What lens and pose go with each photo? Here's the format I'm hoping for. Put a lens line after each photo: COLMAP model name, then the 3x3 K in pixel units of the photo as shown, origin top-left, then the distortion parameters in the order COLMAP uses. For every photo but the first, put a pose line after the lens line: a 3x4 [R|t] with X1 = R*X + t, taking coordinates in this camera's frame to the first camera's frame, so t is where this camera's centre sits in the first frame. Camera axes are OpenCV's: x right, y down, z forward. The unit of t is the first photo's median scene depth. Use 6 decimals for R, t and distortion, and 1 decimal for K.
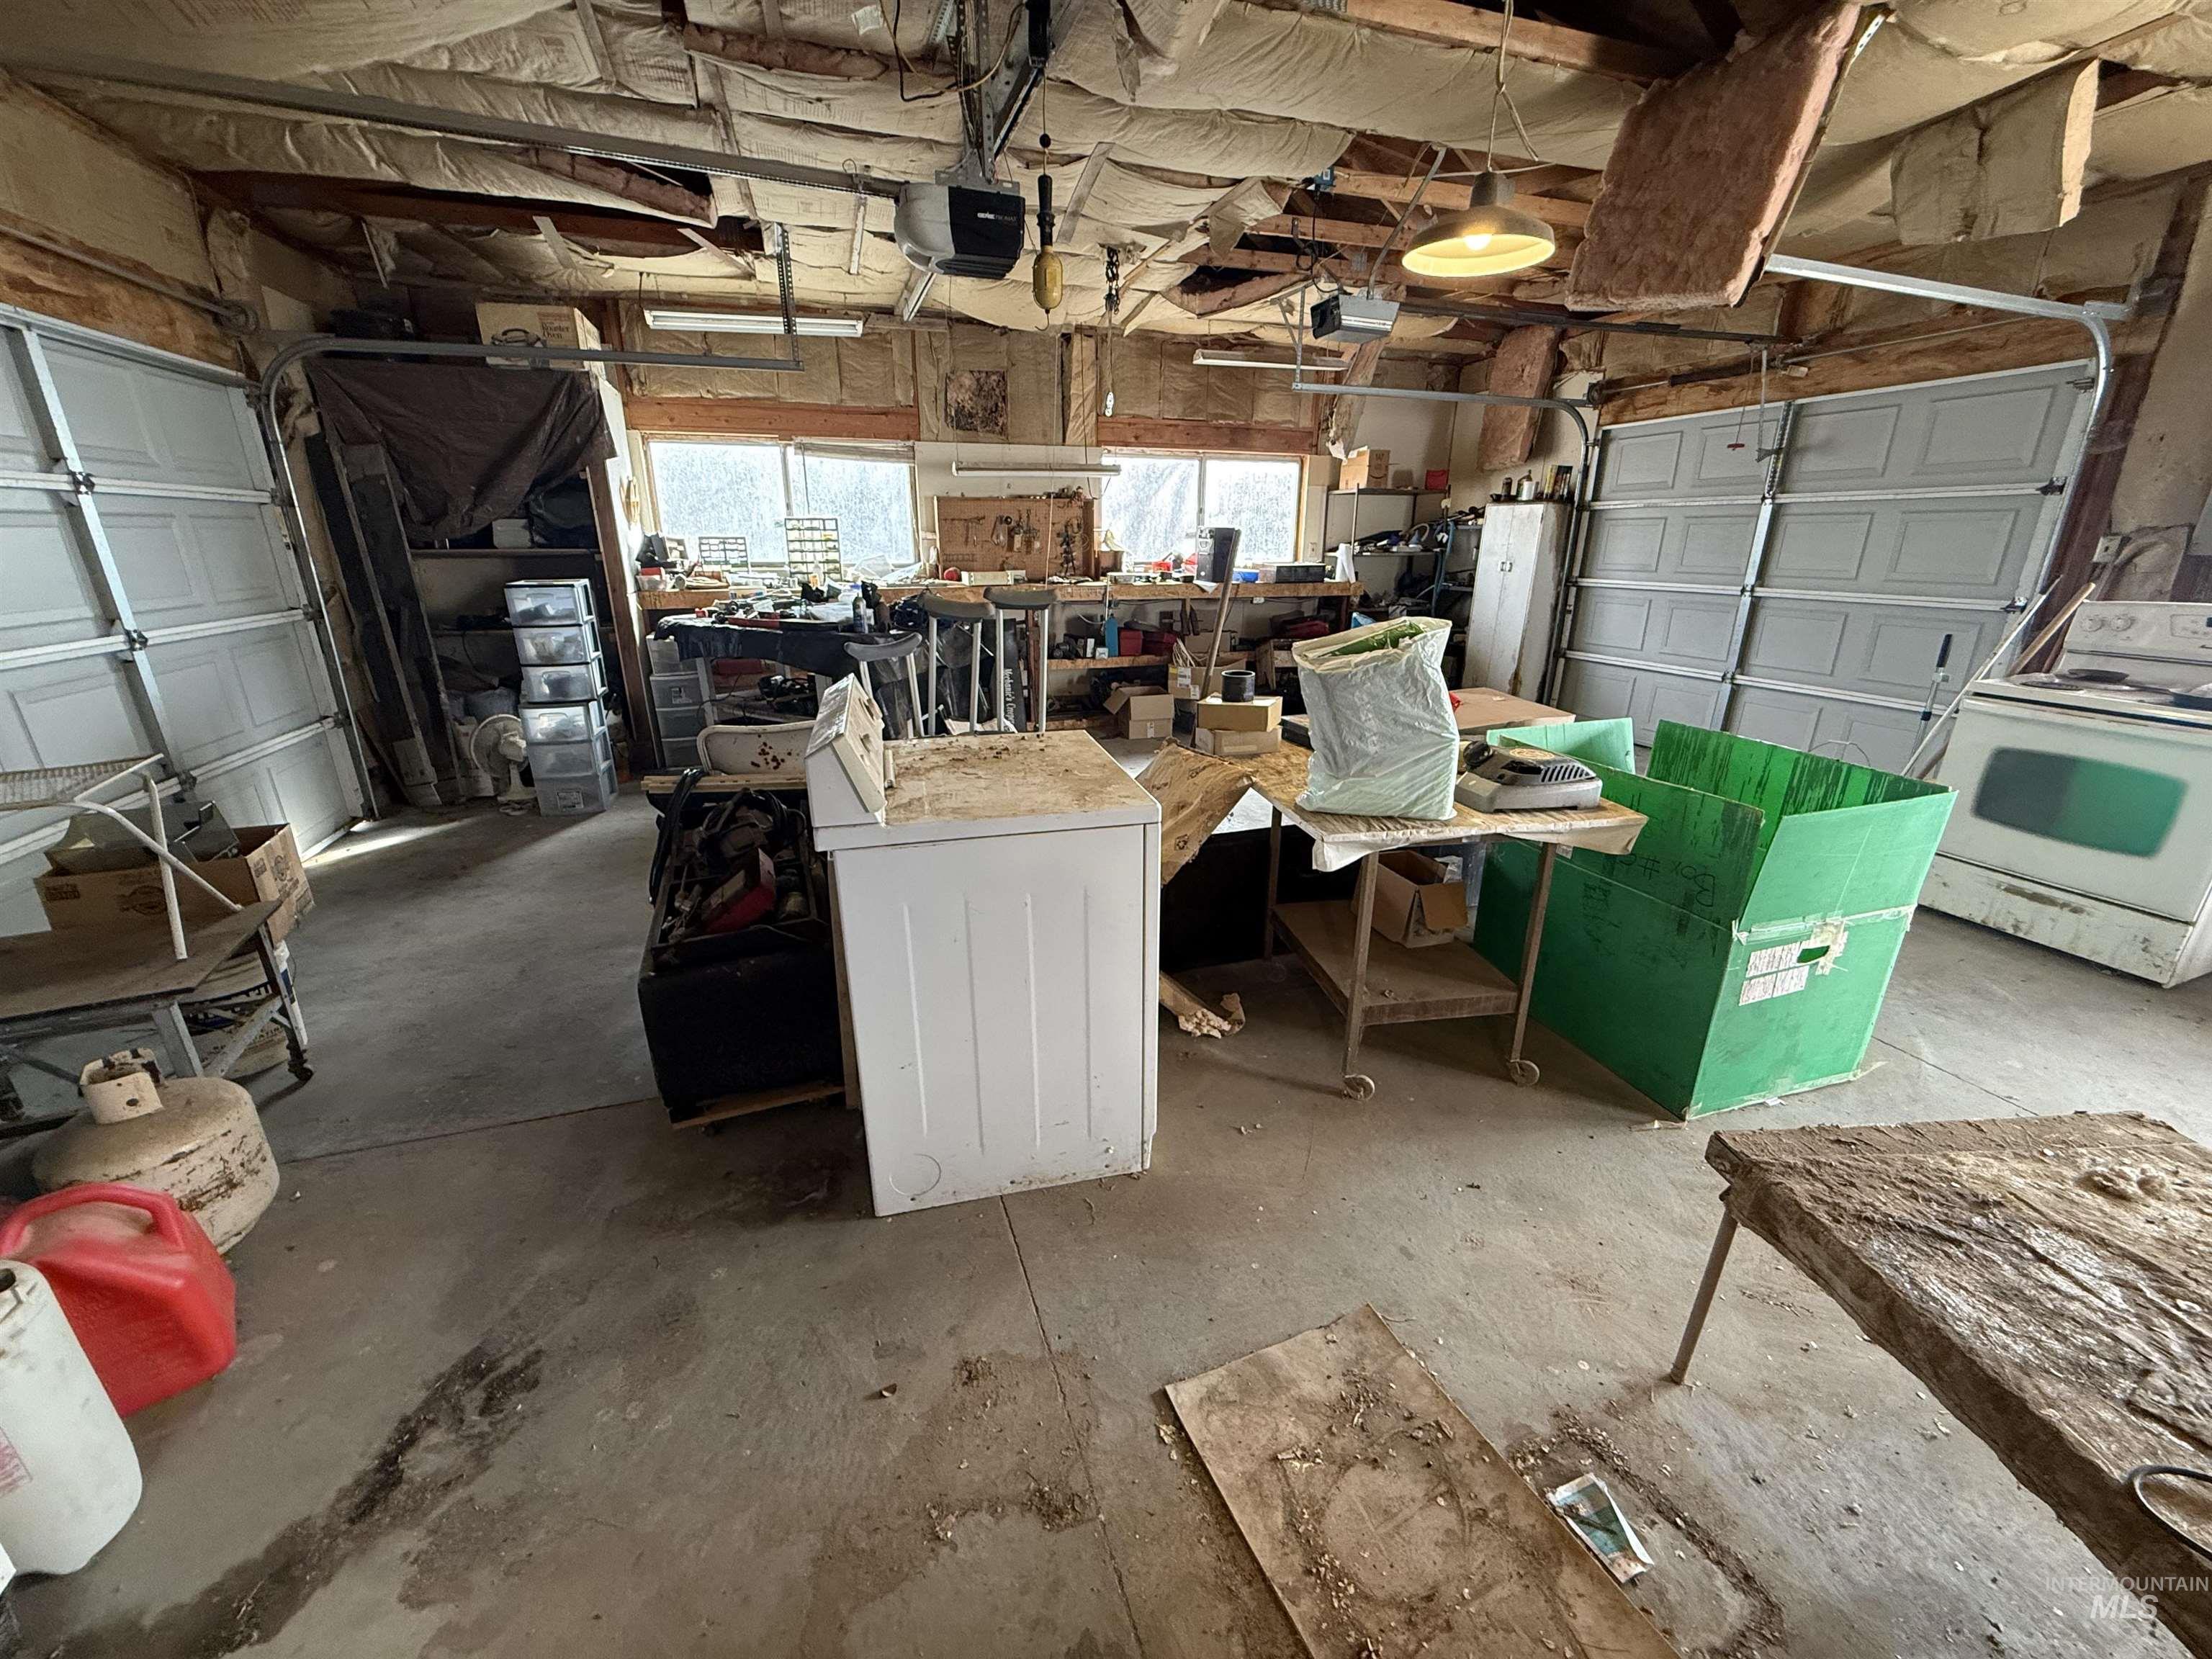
lens RADIAL K [[879.0, 0, 1099.8], [0, 879.0, 835.0], [0, 0, 1]] dist [-0.000219, -0.000176]
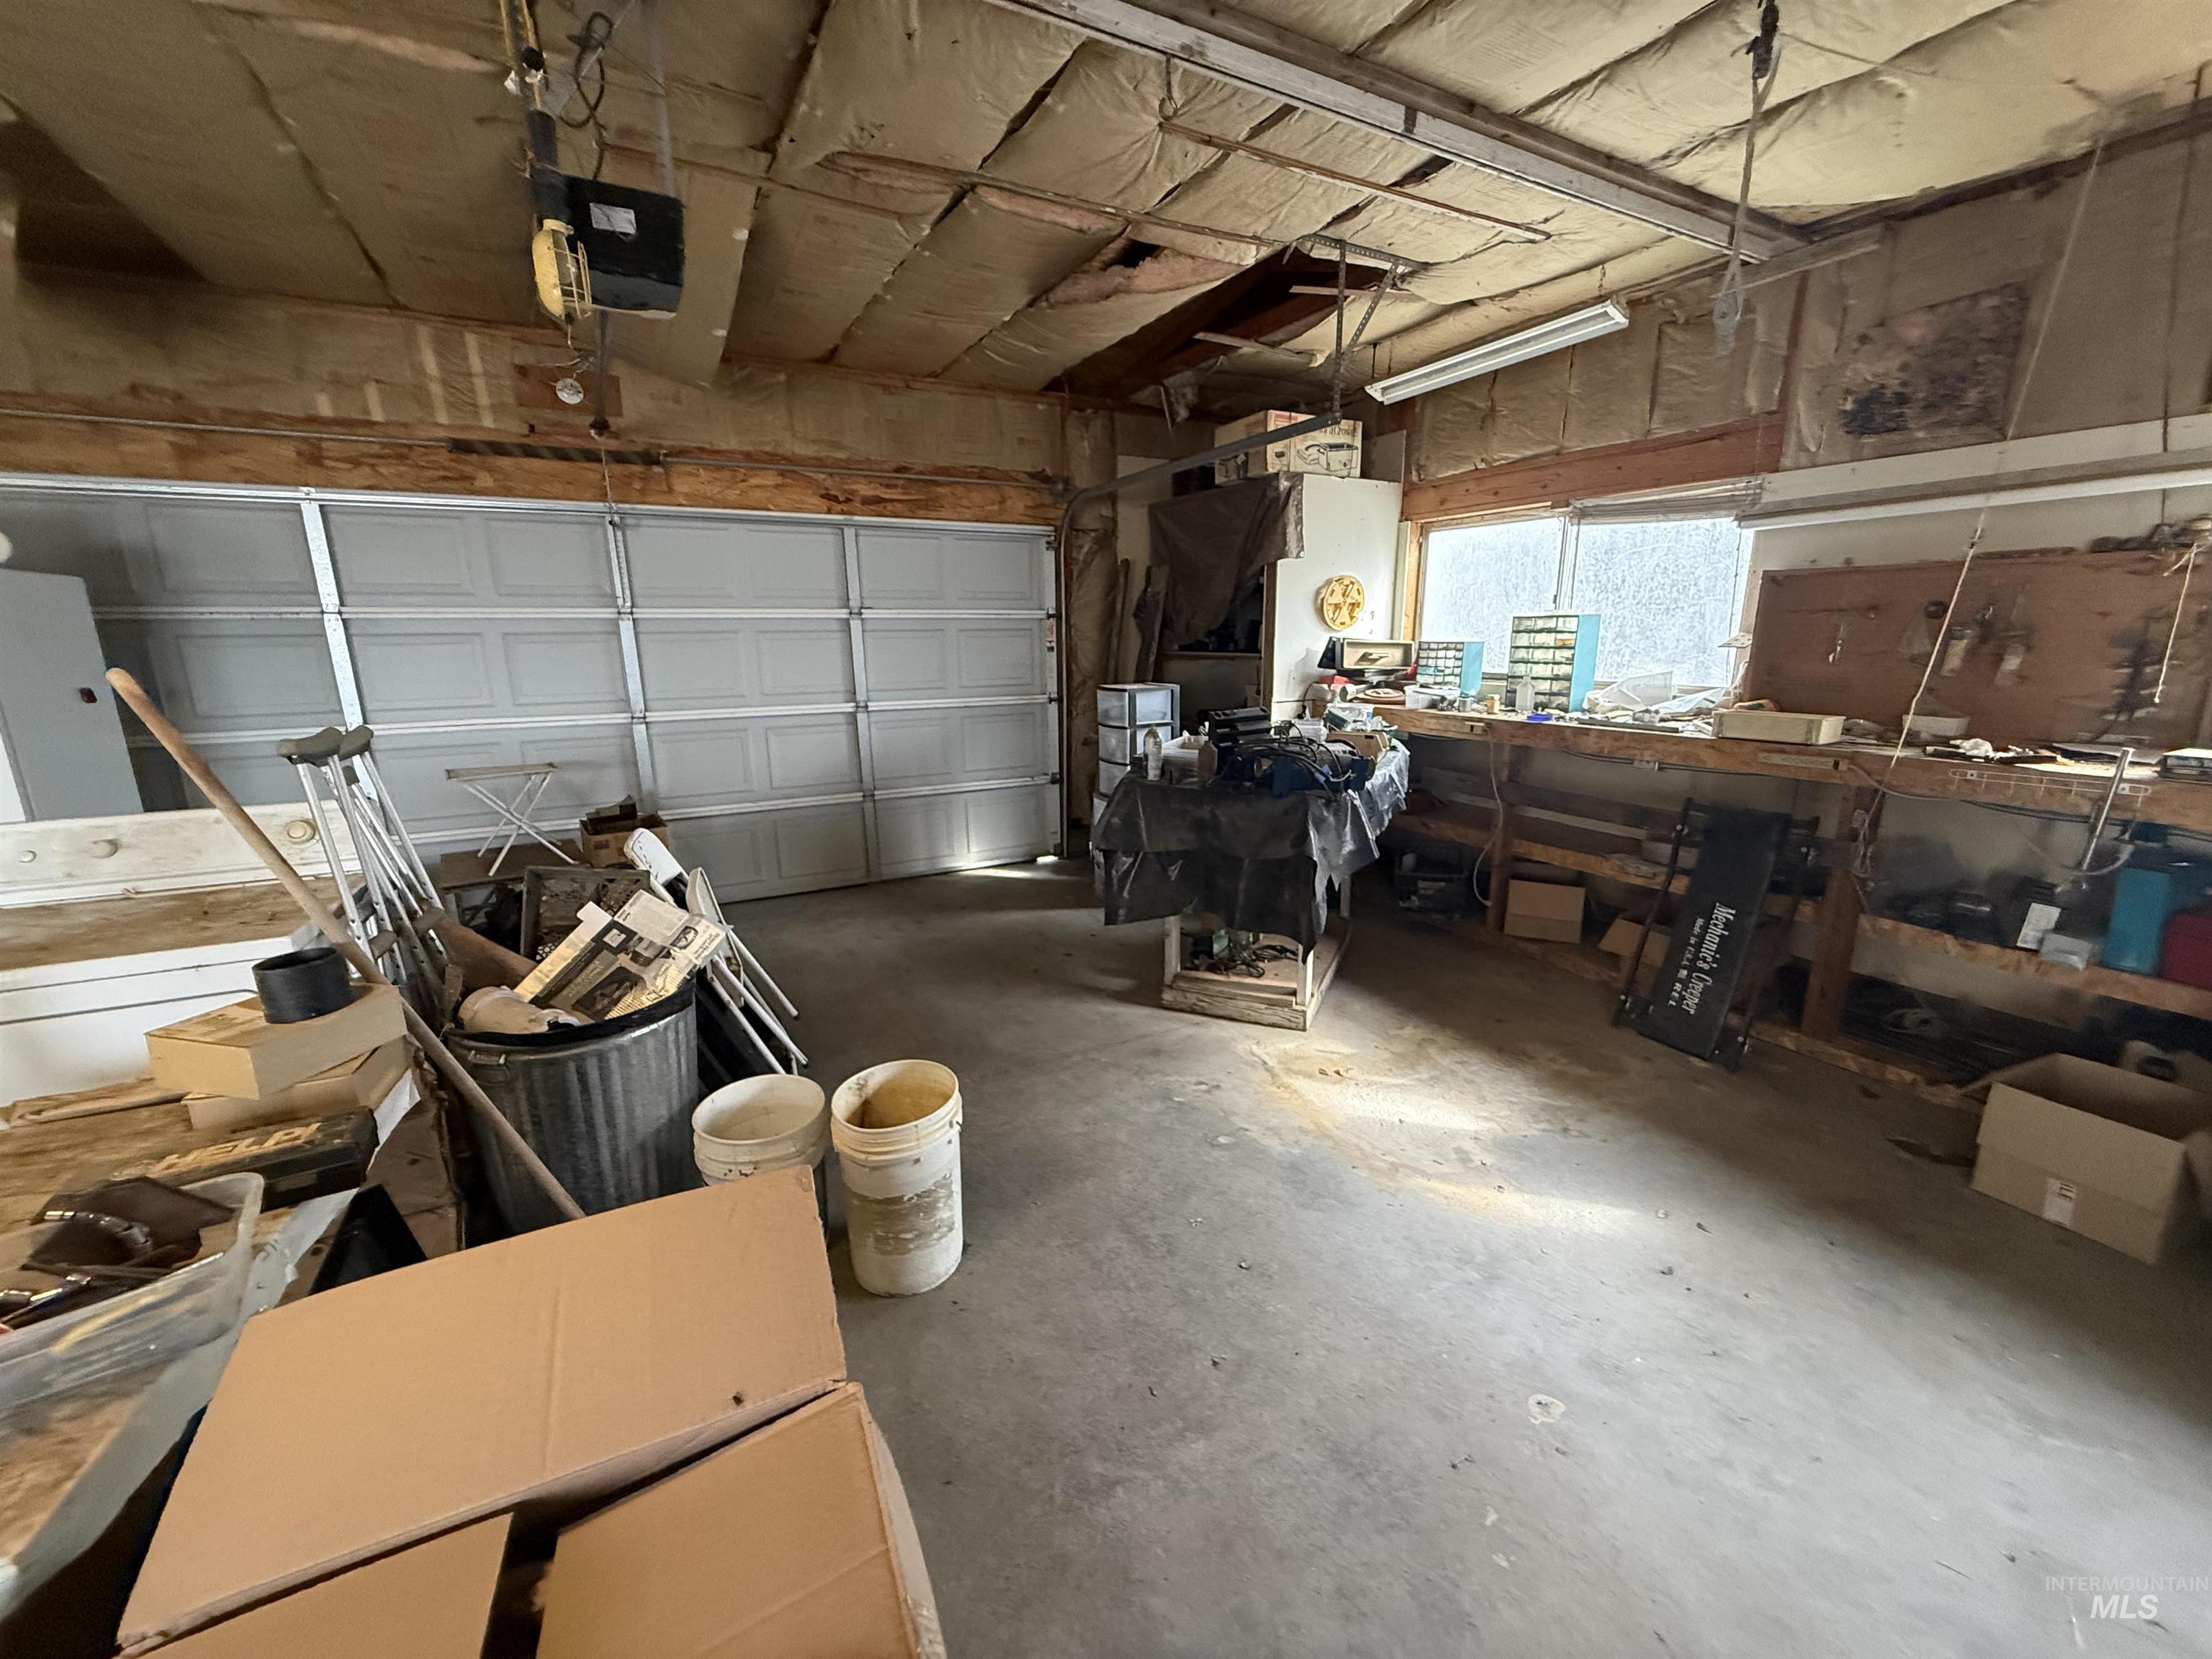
lens RADIAL K [[879.0, 0, 1101.0], [0, 879.0, 832.6], [0, 0, 1]] dist [-0.000219, -0.000176]
pose [[0.181884, 0.217451, -0.958975, 0.289538], [-0.310080, 0.938168, 0.153921, -0.193371], [0.933150, 0.269363, 0.238065, 0.541561]]
